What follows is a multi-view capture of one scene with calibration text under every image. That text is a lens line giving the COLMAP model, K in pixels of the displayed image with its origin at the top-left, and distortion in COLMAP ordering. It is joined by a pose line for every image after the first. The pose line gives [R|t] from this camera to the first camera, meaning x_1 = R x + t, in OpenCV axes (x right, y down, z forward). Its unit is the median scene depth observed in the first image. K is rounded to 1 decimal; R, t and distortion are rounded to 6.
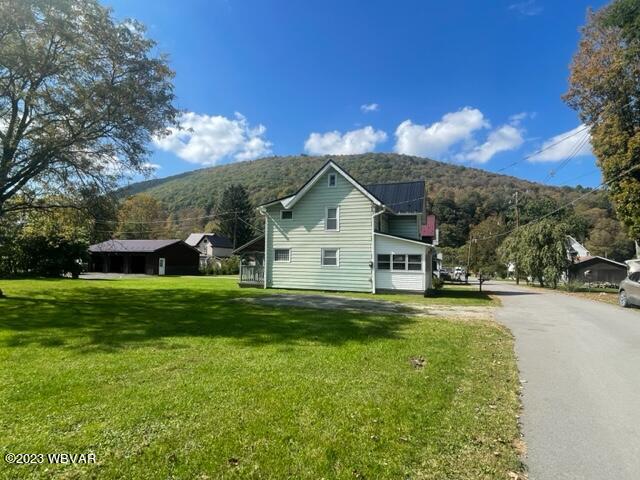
lens RADIAL K [[355.4, 0, 315.3], [0, 355.4, 239.5], [0, 0, 1]] dist [-0.003862, -0.001570]
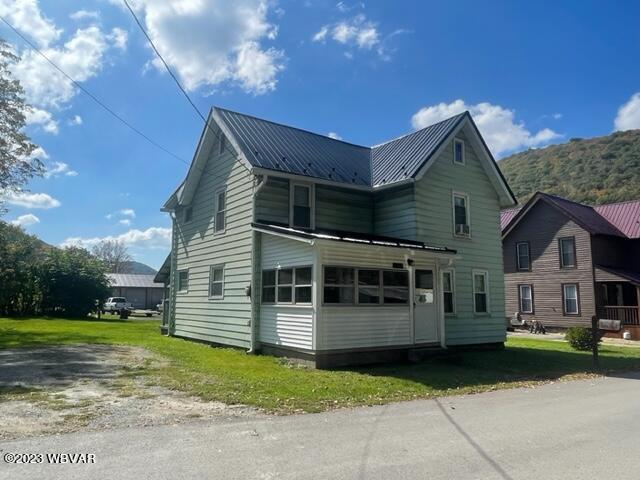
lens RADIAL K [[464.2, 0, 320.0], [0, 464.2, 240.0], [0, 0, 1]] dist [-0.002715, -0.003118]
pose [[0.837492, -0.083386, -0.540050, 0.562326], [0.044602, 0.995422, -0.084530, 0.053963], [0.544627, 0.046706, 0.837377, 0.483342]]
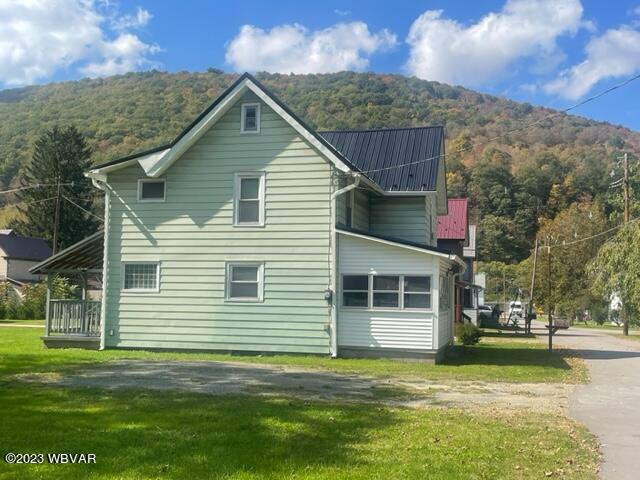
lens RADIAL K [[715.2, 0, 325.2], [0, 715.2, 242.5], [0, 0, 1]] dist [0.101520, -0.015684]
pose [[0.992686, 0.008217, 0.120442, 0.032953], [-0.007778, 0.999961, -0.004116, 0.002019], [-0.120471, 0.003149, 0.992712, 0.038989]]
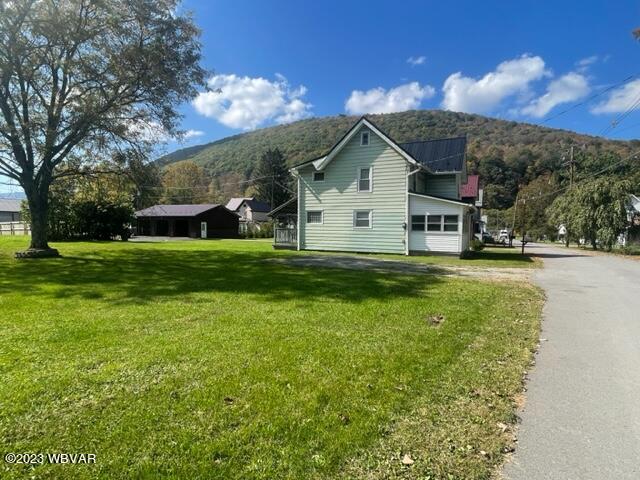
lens RADIAL K [[355.4, 0, 315.3], [0, 355.4, 239.5], [0, 0, 1]] dist [-0.003862, -0.001570]
pose [[0.993996, -0.001525, -0.109403, 0.018655], [0.012579, 0.994866, 0.100415, 0.006427], [0.108688, -0.101188, 0.988912, 0.004610]]
